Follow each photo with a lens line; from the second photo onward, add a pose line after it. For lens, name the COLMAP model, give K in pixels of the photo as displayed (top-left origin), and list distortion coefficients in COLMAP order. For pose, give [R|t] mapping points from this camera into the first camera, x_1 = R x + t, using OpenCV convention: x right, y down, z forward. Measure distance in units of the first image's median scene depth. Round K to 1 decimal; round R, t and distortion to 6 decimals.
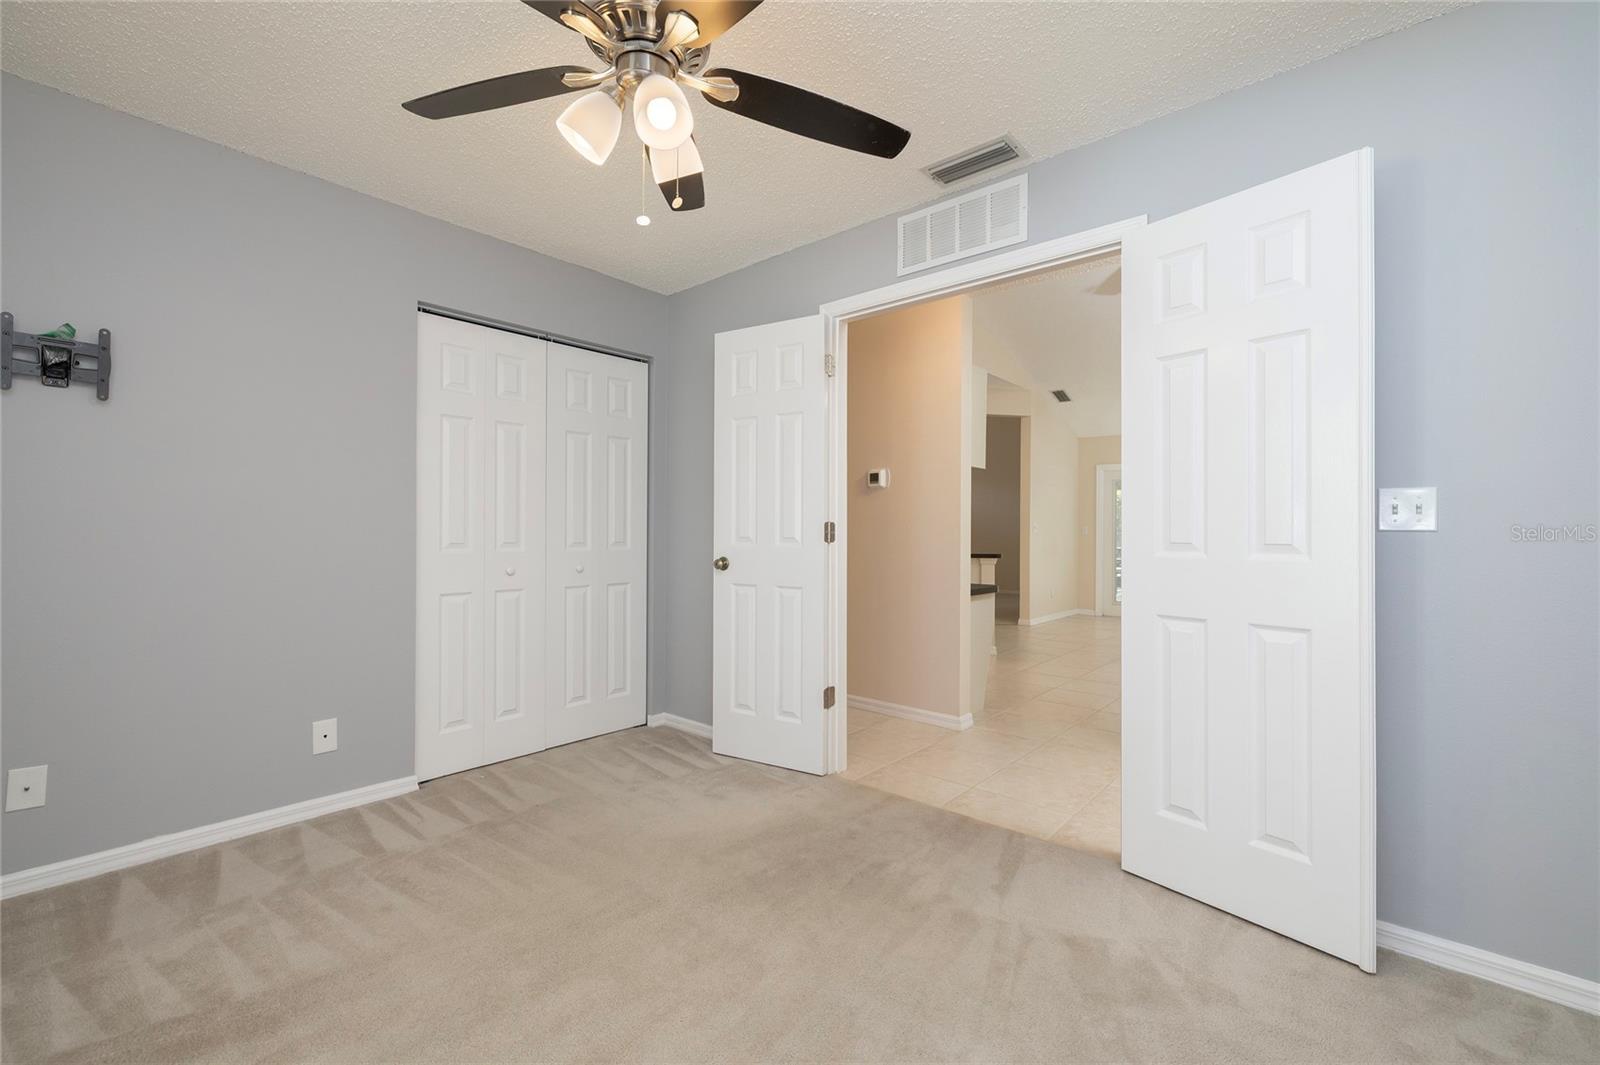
lens RADIAL K [[669.7, 0, 807.8], [0, 669.7, 529.1], [0, 0, 1]] dist [0.000562, -0.000828]
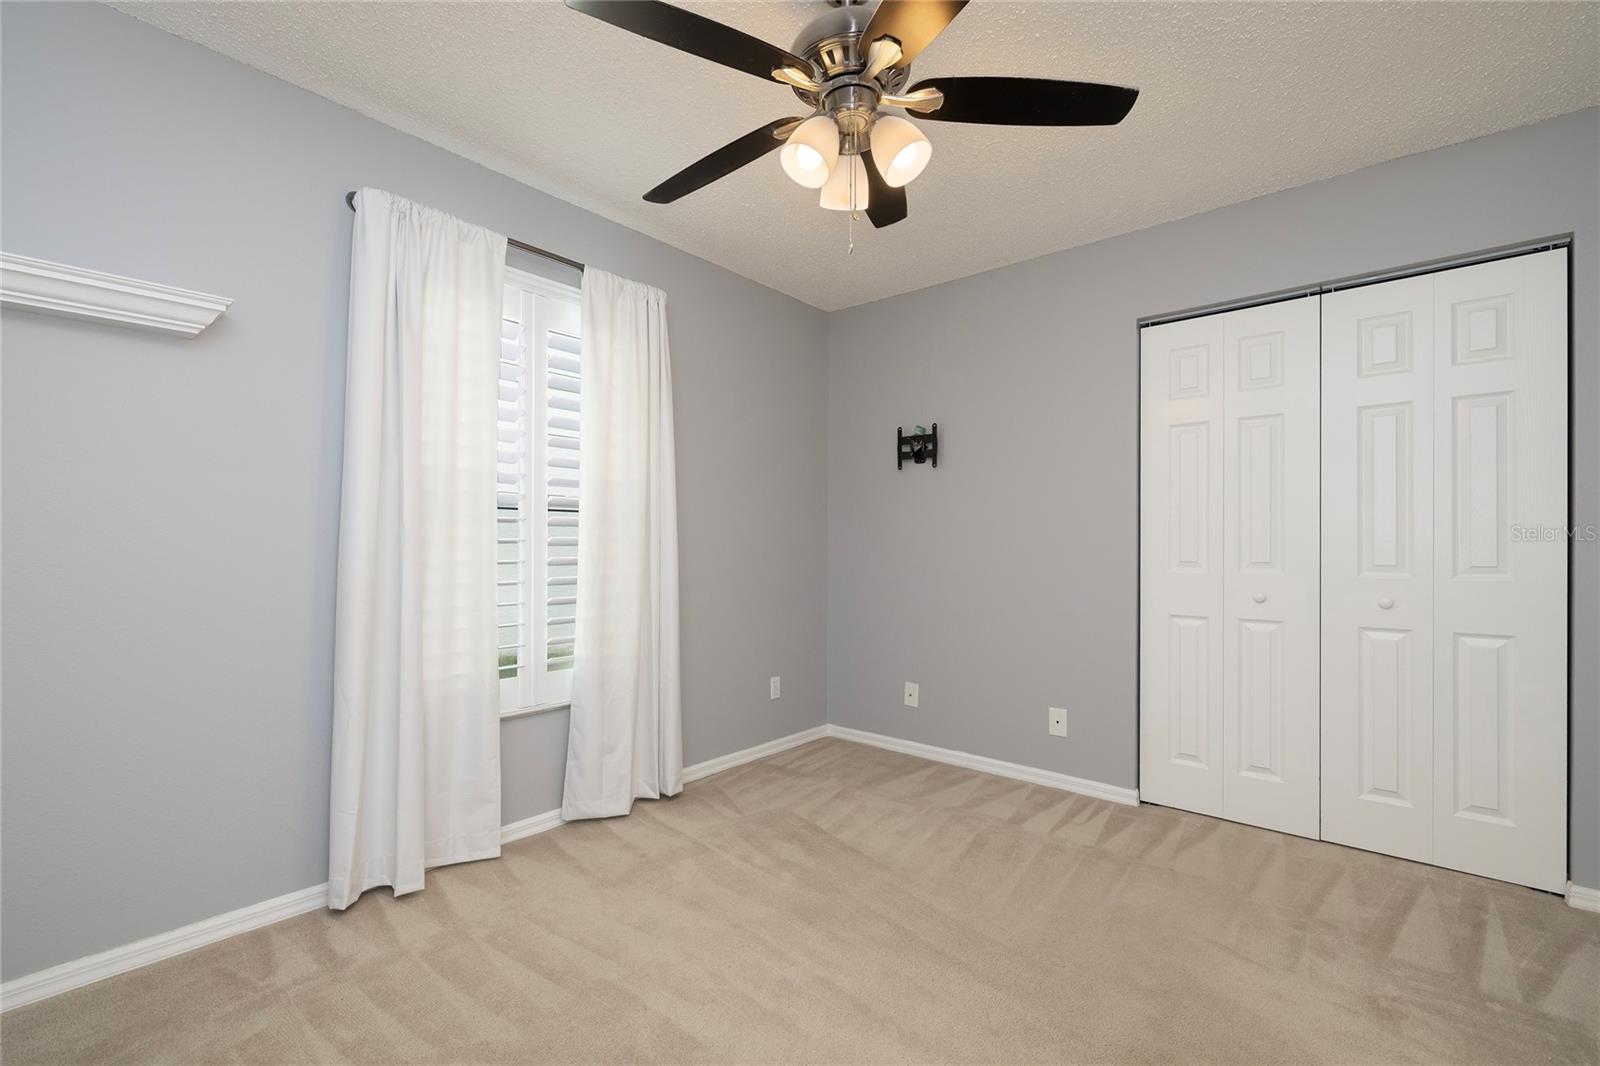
lens RADIAL K [[669.7, 0, 805.7], [0, 669.7, 541.6], [0, 0, 1]] dist [0.000562, -0.000828]
pose [[0.013085, -0.017763, -0.999757, 0.457202], [-0.003012, 0.999837, -0.017804, 0.014700], [0.999910, 0.003244, 0.013030, 0.540366]]
